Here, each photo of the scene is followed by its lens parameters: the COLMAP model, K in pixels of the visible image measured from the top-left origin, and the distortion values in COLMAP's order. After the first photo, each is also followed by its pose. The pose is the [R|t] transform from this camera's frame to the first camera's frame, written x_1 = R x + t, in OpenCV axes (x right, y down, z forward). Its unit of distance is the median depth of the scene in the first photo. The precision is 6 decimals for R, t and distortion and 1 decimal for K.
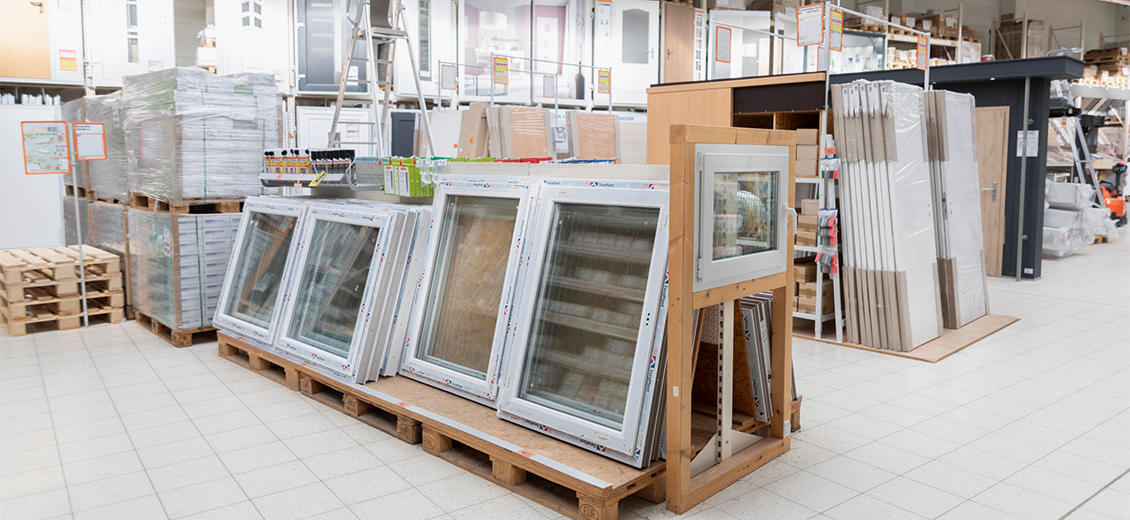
lens RADIAL K [[777.3, 0, 565.0], [0, 777.3, 238.9], [0, 0, 1]] dist [-0.000790, 0.000389]
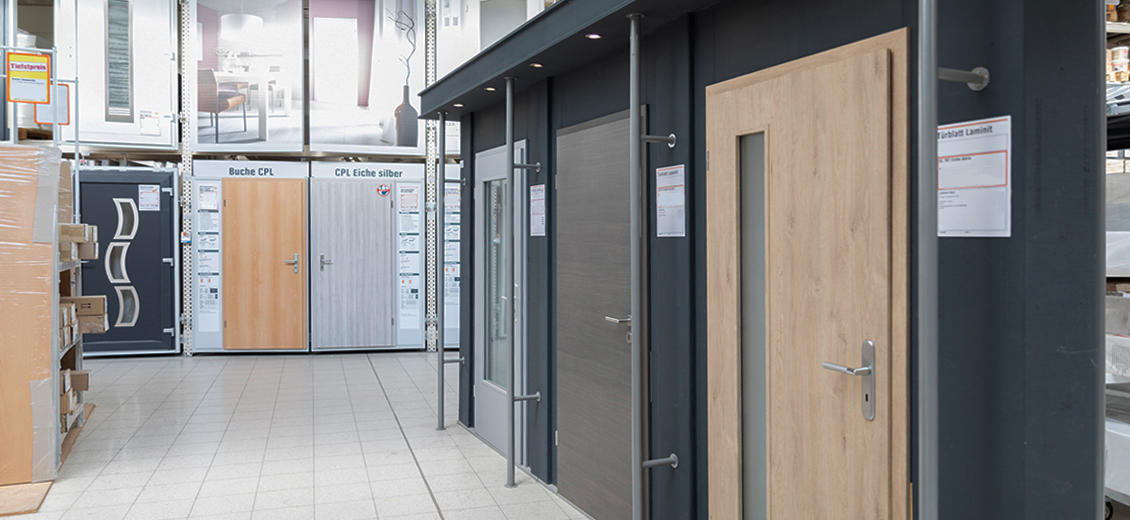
lens RADIAL K [[777.3, 0, 565.0], [0, 777.3, 238.9], [0, 0, 1]] dist [-0.000790, 0.000389]
pose [[0.941281, -0.000224, -0.337624, 0.377065], [-0.034120, 0.994817, -0.095785, -0.054115], [0.335896, 0.101680, 0.936395, 0.505886]]
